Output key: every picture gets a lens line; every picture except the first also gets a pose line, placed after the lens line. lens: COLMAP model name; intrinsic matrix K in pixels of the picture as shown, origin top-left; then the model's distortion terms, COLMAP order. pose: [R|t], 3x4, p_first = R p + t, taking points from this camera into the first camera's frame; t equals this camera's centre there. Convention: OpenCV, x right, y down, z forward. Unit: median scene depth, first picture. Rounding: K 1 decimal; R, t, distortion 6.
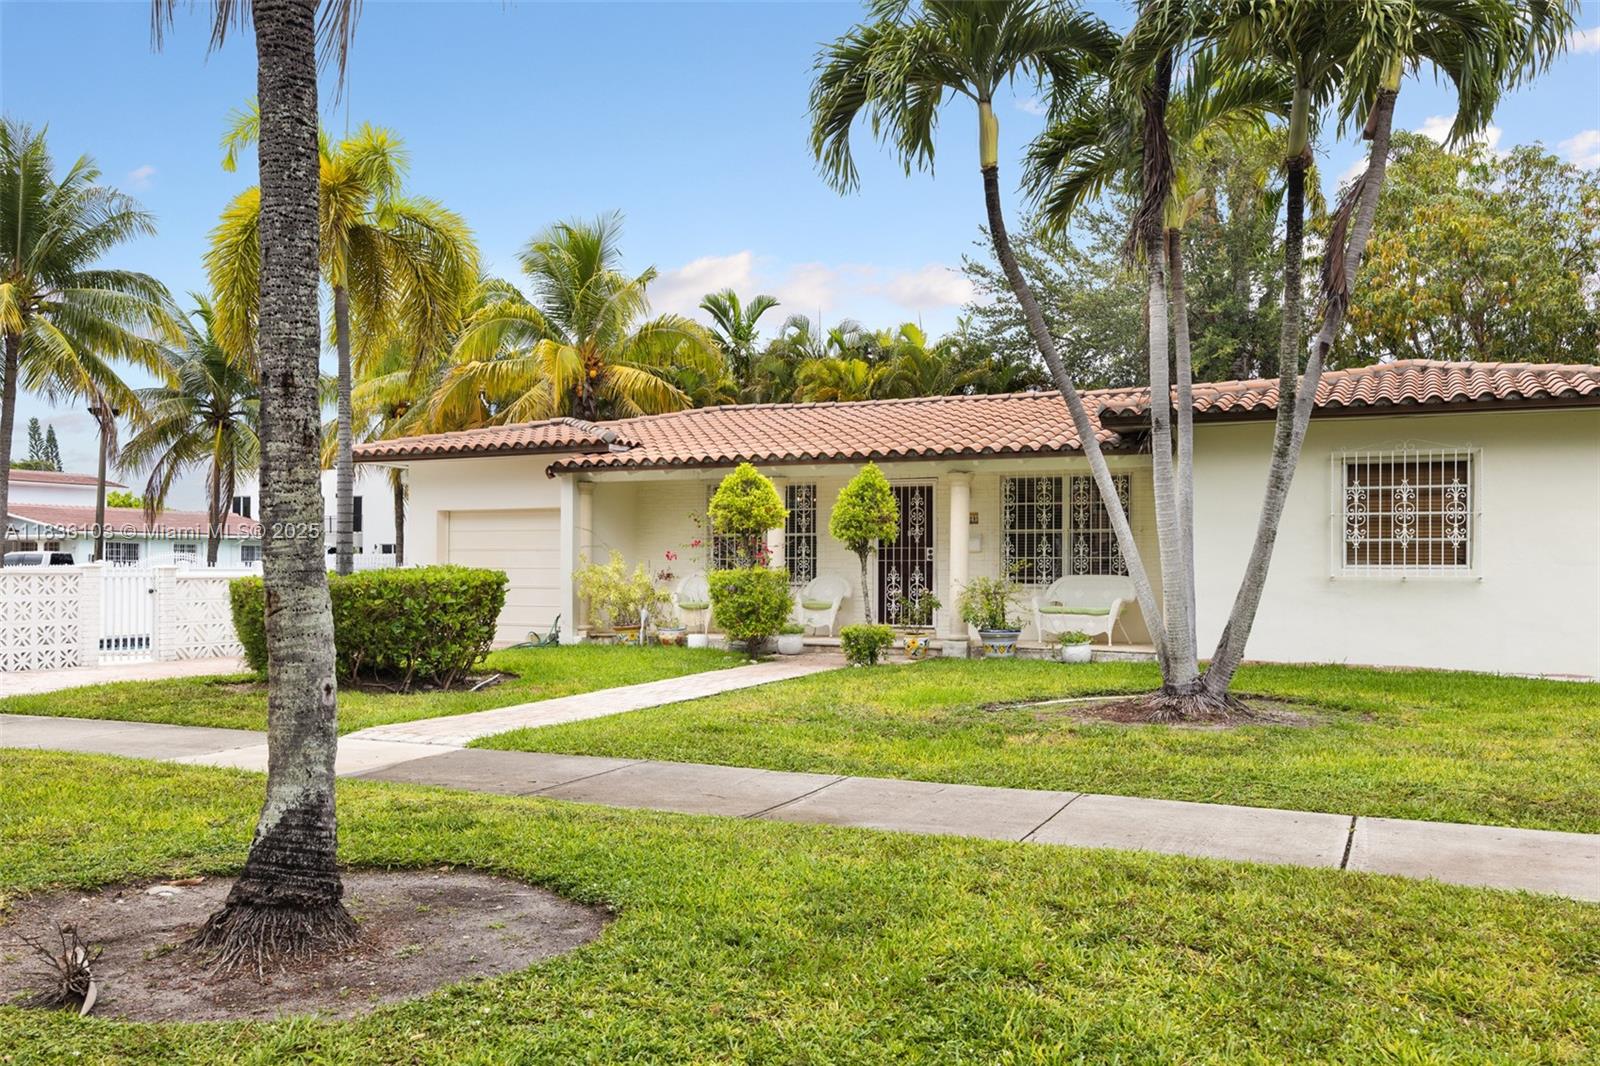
lens RADIAL K [[1410.3, 0, 800.0], [0, 1410.3, 533.0], [0, 0, 1]] dist [0.000900, 0.001350]
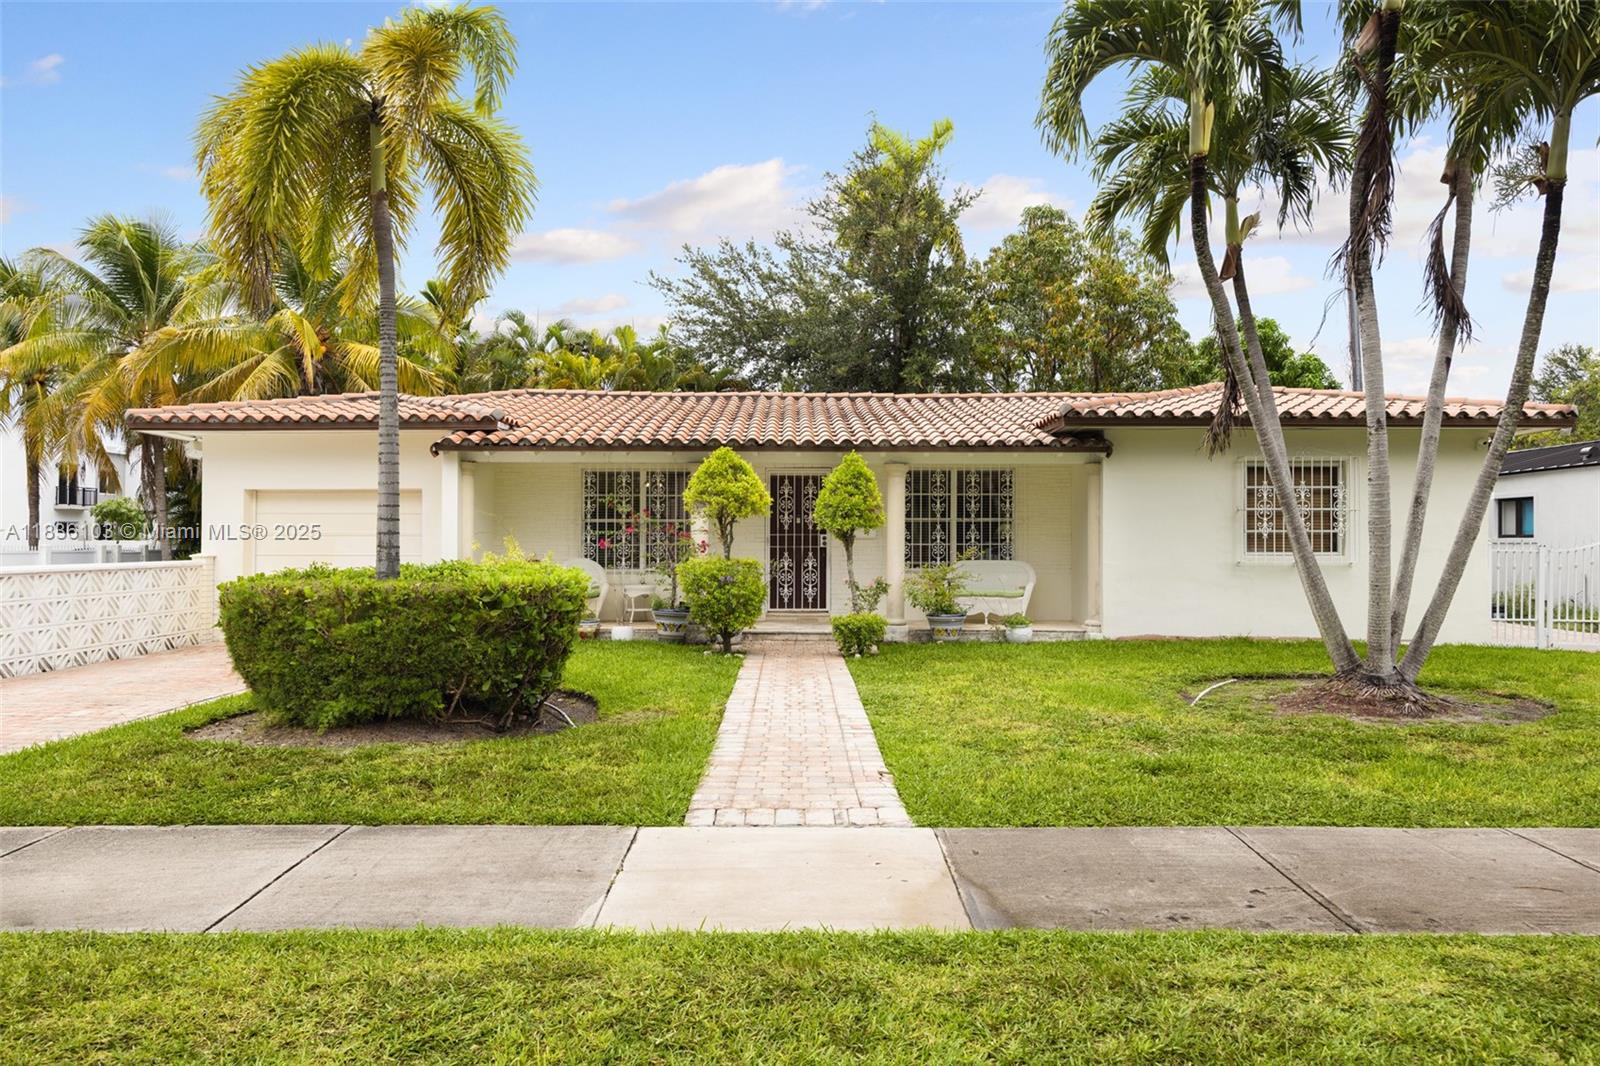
lens RADIAL K [[1106.0, 0, 798.2], [0, 1106.0, 507.9], [0, 0, 1]] dist [0.005340, 0.000867]
pose [[0.897664, 0.011229, 0.440538, -0.299372], [-0.009329, 0.999935, -0.006478, -0.003967], [-0.440583, 0.001705, 0.897710, 0.283137]]
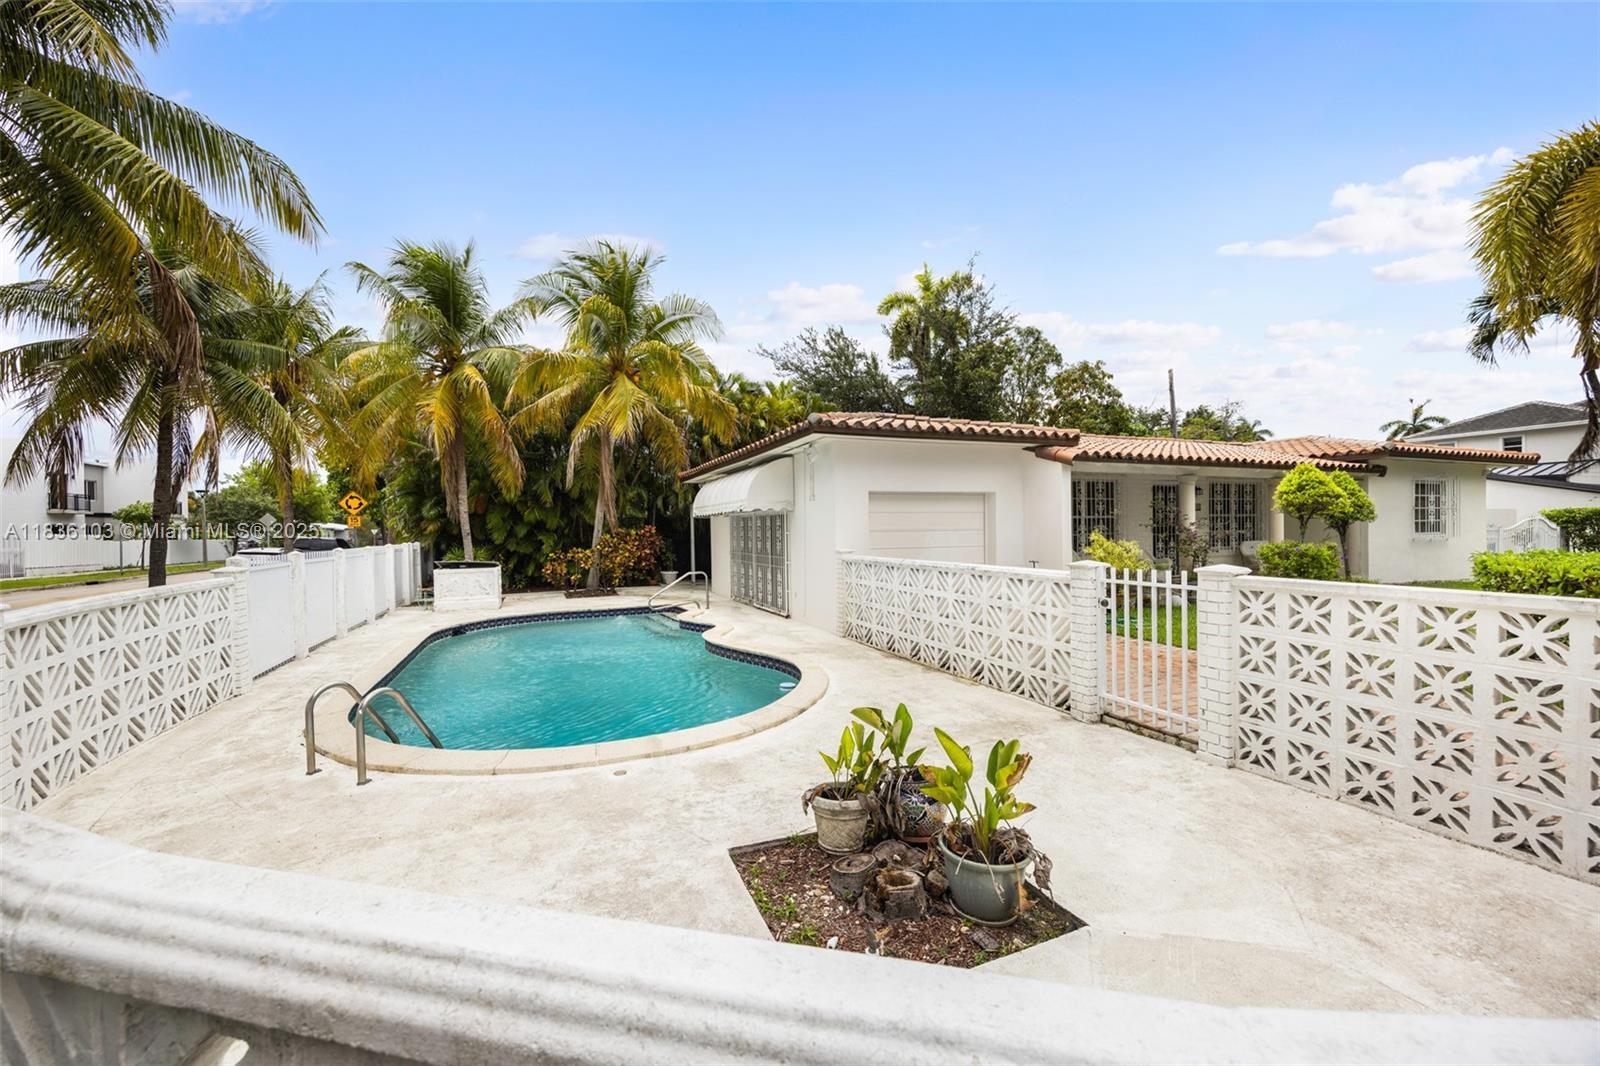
lens RADIAL K [[619.1, 0, 792.4], [0, 619.1, 534.2], [0, 0, 1]] dist [-0.002397, 0.000150]
pose [[0.700195, -0.015918, 0.713774, -0.747166], [-0.005573, 0.999599, 0.027758, 0.004135], [-0.713930, -0.023414, 0.699825, 0.857406]]
